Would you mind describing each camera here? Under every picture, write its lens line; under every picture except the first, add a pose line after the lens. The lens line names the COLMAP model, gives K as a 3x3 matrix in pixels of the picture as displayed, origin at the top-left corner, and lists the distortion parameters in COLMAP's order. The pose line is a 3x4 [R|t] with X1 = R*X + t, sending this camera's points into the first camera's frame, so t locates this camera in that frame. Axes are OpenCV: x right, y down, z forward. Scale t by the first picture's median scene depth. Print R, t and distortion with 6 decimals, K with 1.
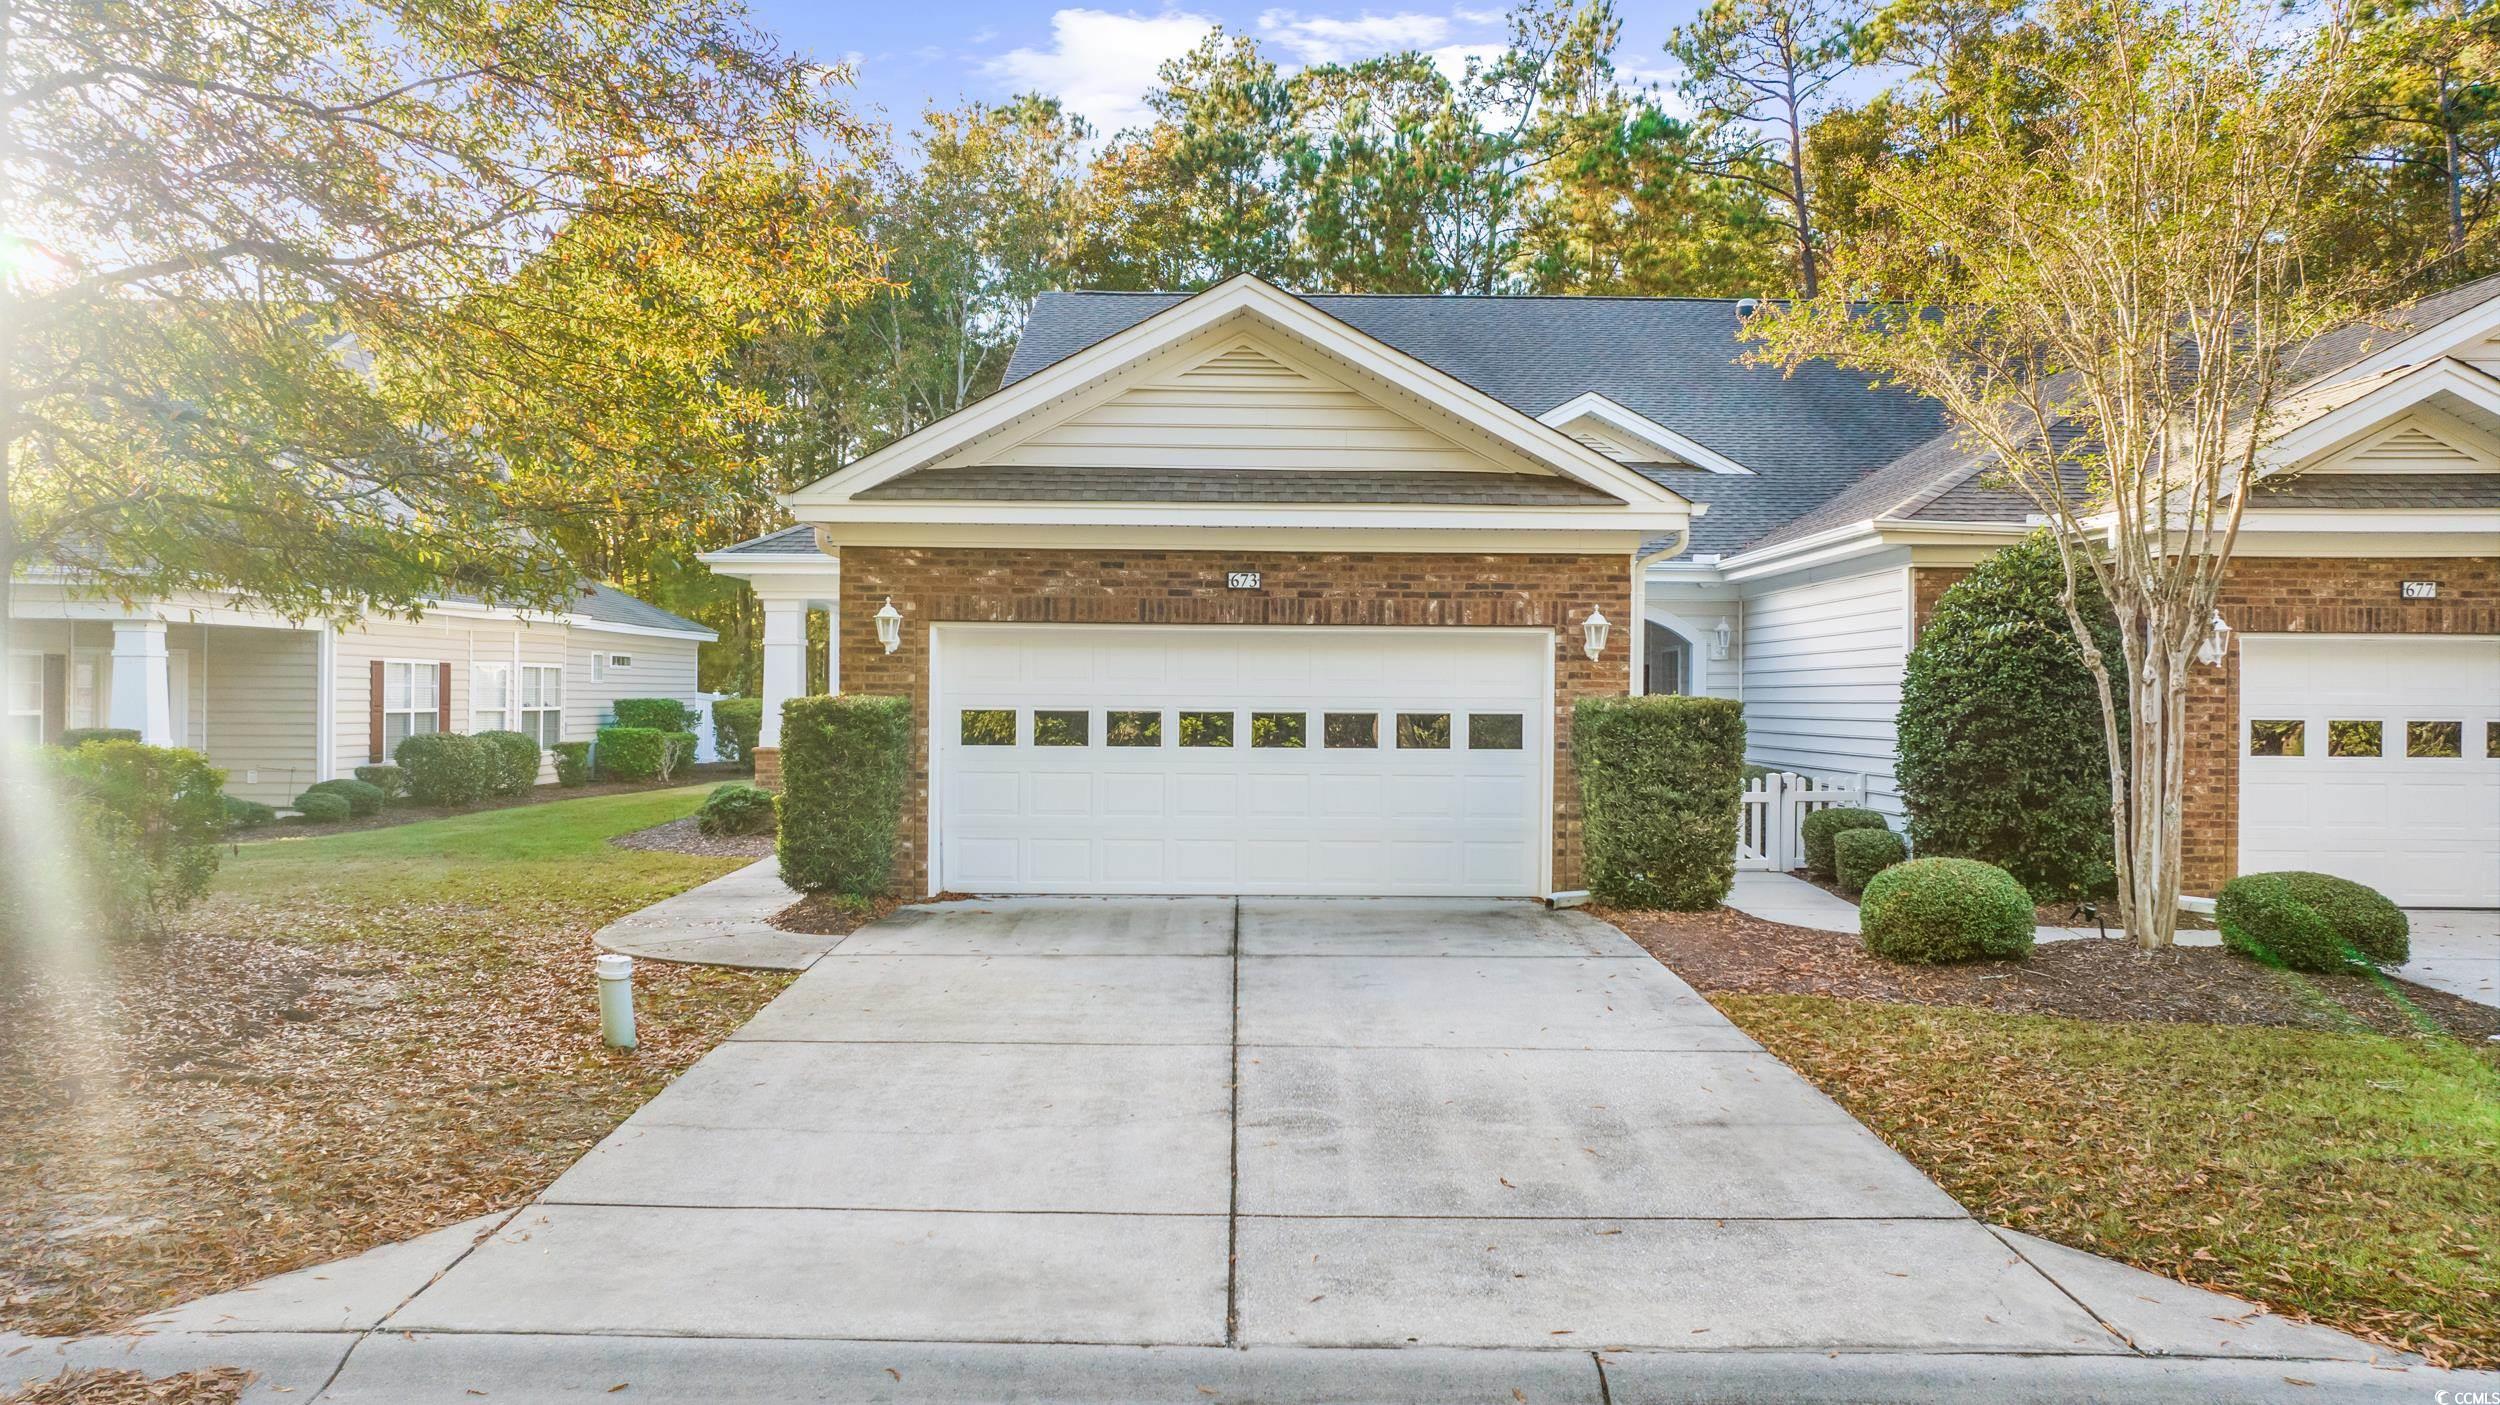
lens RADIAL K [[1768.5, 0, 1250.0], [0, 1768.5, 702.5], [0, 0, 1]] dist [-0.002826, 0.004752]
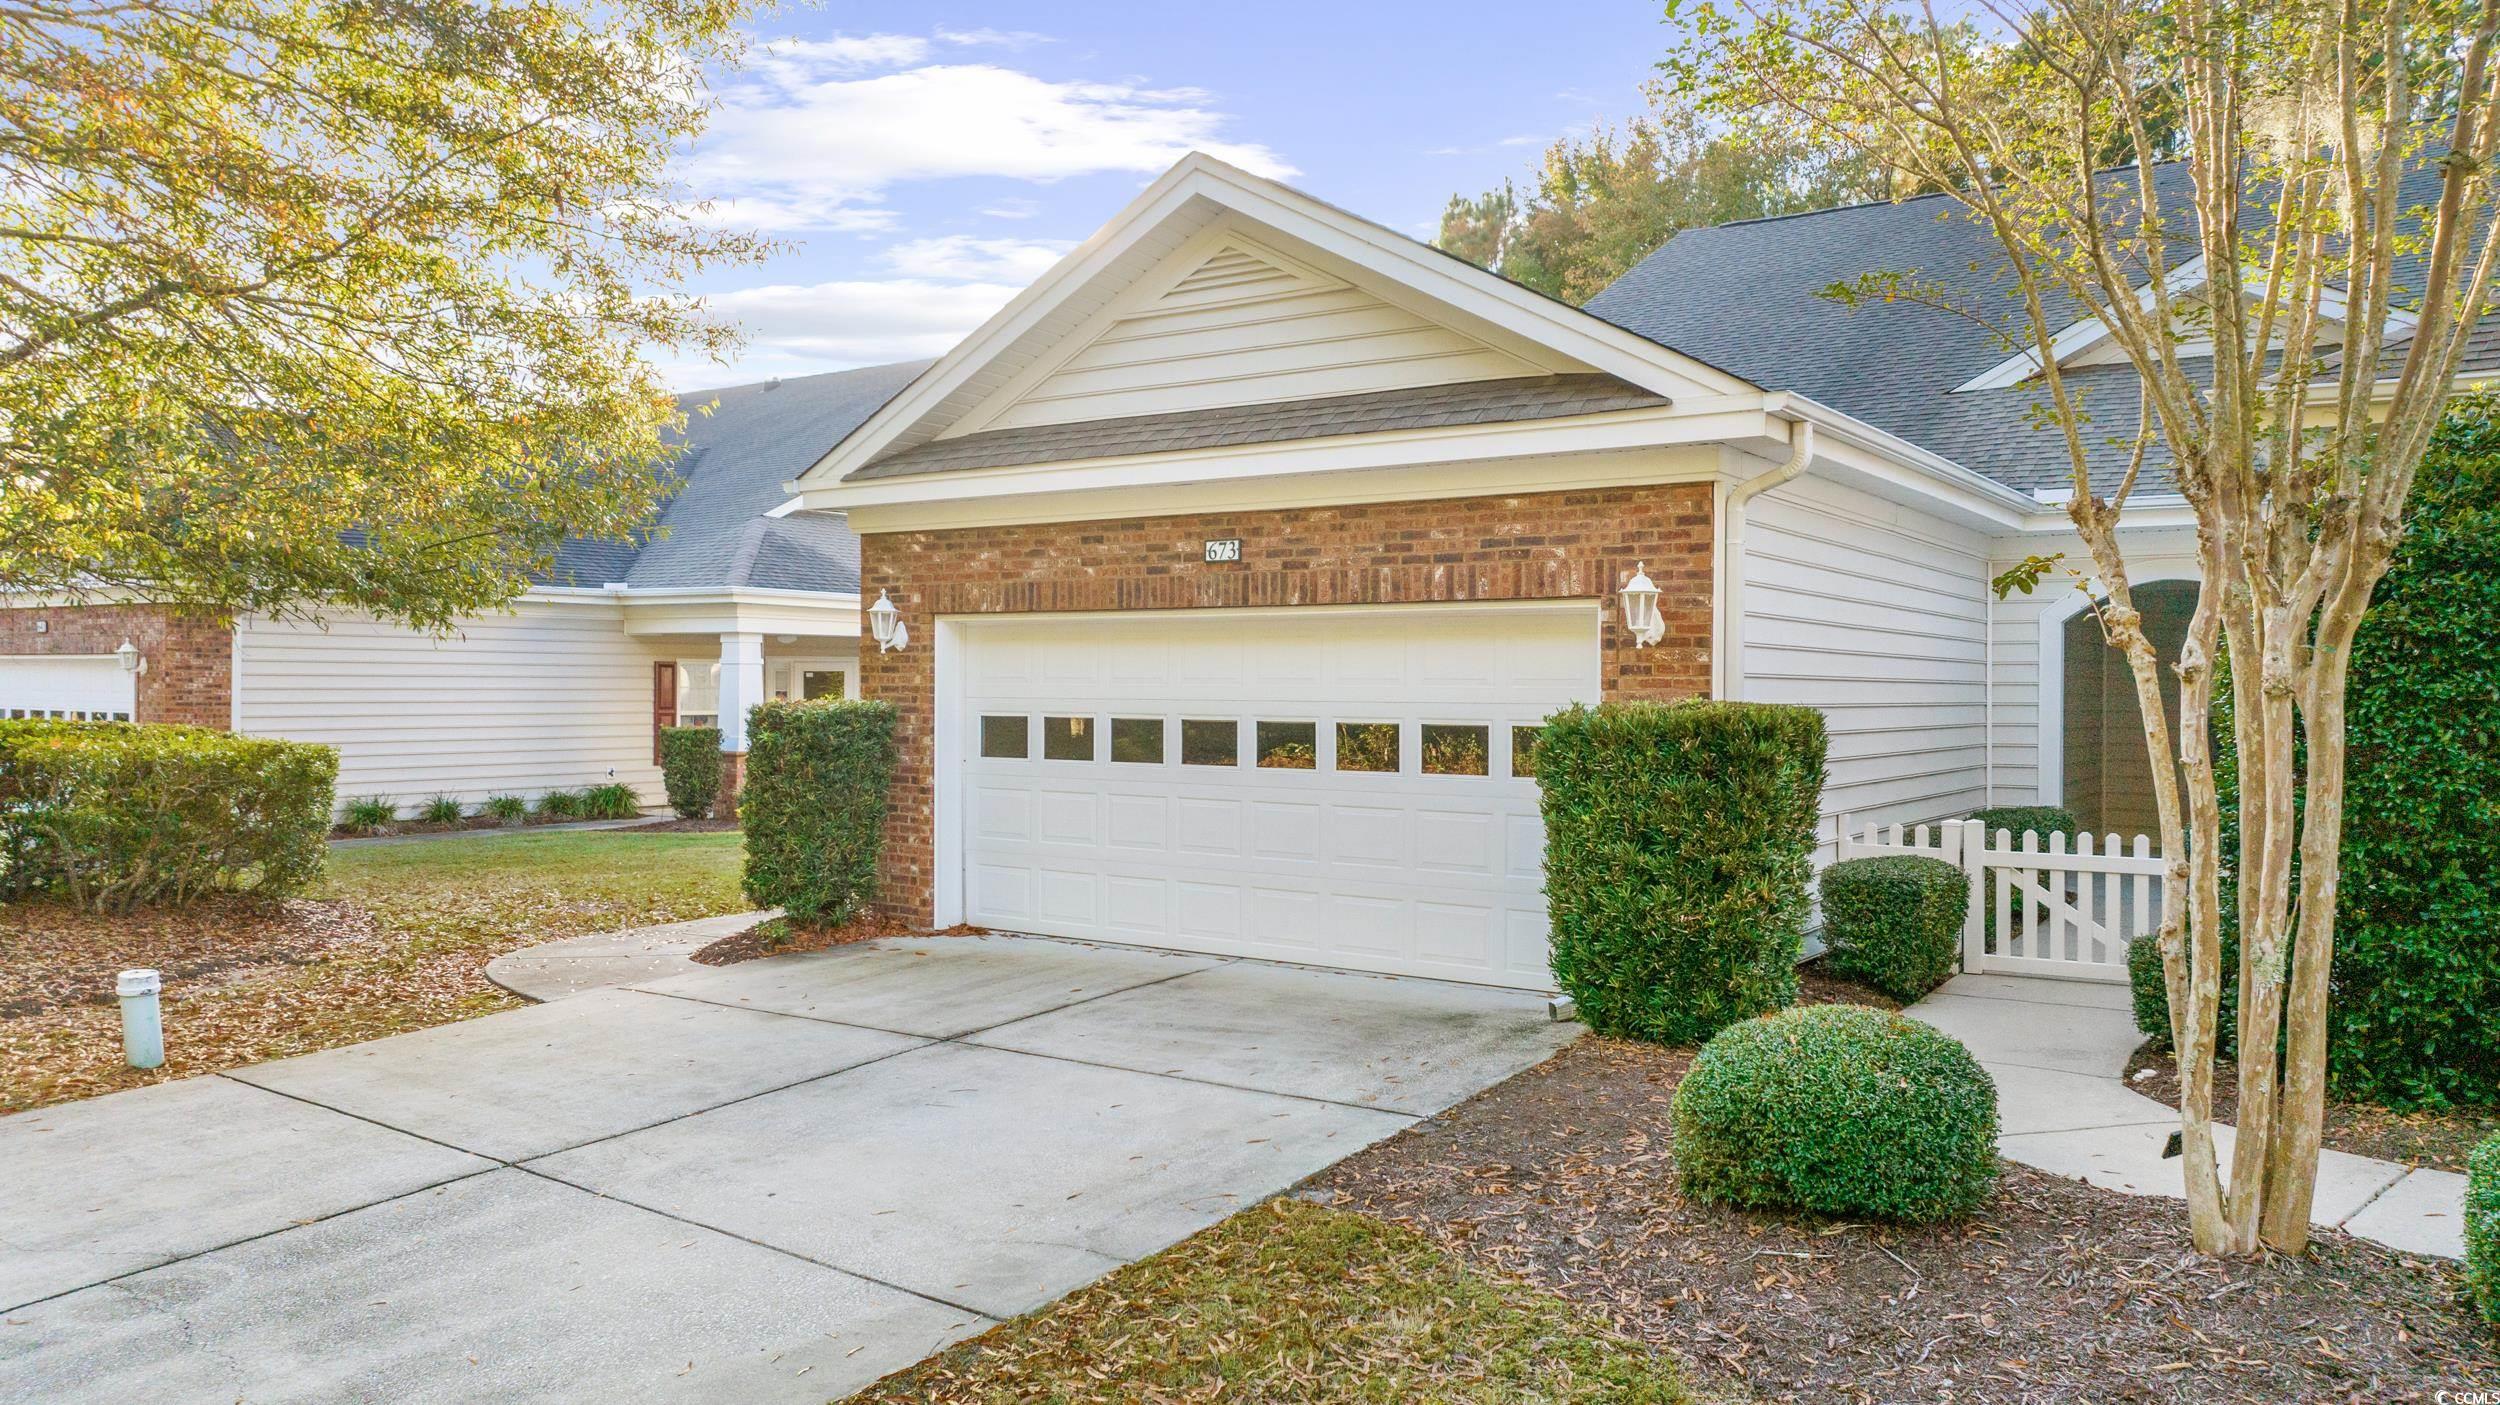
lens RADIAL K [[1768.5, 0, 1250.0], [0, 1768.5, 702.5], [0, 0, 1]] dist [-0.002826, 0.004752]
pose [[0.811586, 0.001915, -0.584230, 0.457432], [-0.001602, 0.999998, 0.001053, -0.003580], [0.584231, 0.000081, 0.811587, 0.379922]]
